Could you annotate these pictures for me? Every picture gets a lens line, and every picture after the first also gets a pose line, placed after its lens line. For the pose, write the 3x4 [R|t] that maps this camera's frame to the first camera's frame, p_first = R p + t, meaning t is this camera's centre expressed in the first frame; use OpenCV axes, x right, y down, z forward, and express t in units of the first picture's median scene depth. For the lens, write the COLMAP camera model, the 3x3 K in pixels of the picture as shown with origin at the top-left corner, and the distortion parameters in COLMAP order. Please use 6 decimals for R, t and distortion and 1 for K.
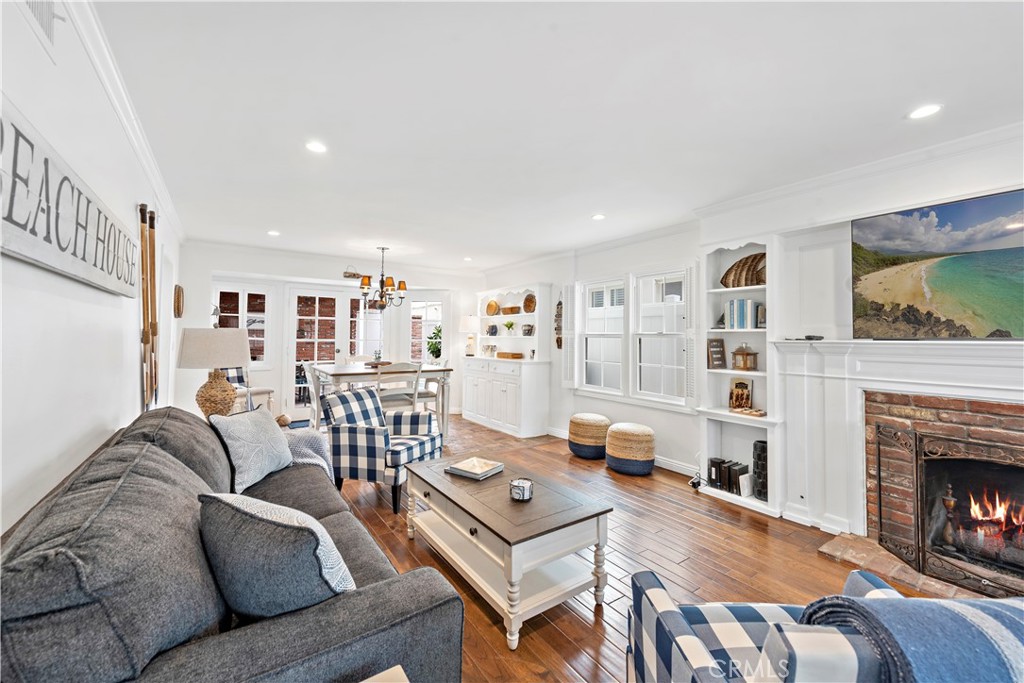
lens RADIAL K [[408.2, 0, 513.4], [0, 408.2, 337.6], [0, 0, 1]] dist [-0.000008, -0.000024]
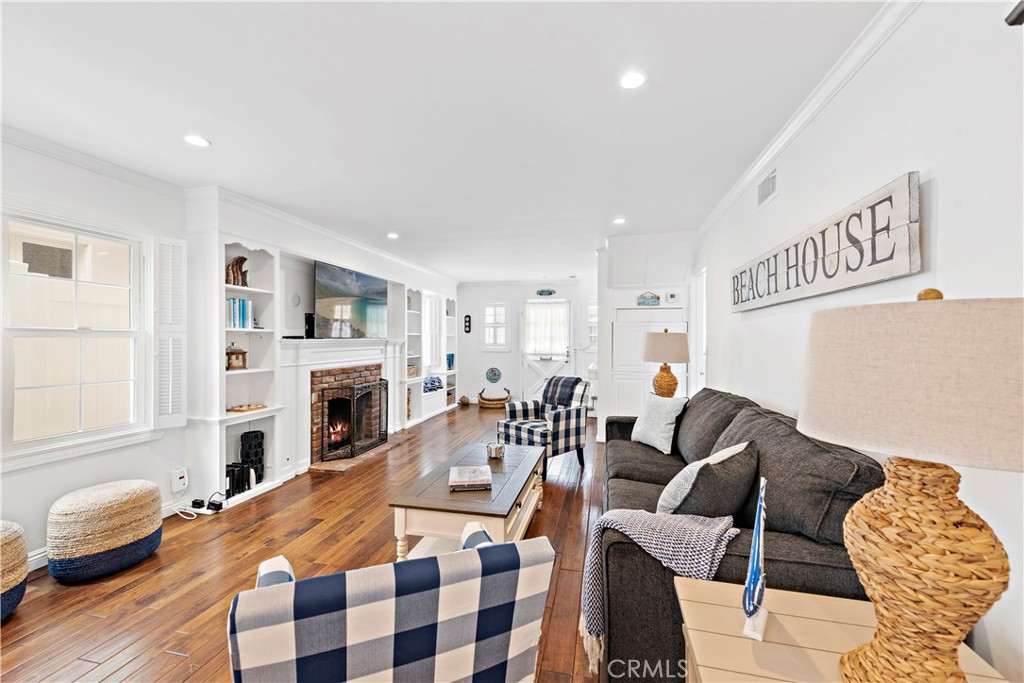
lens RADIAL K [[408.2, 0, 511.3], [0, 408.2, 339.9], [0, 0, 1]] dist [-0.000008, -0.000024]
pose [[-0.671628, -0.002689, 0.740883, -0.710125], [-0.000415, 0.999995, 0.003252, 0.004031], [-0.740888, 0.001877, -0.671626, 1.300207]]
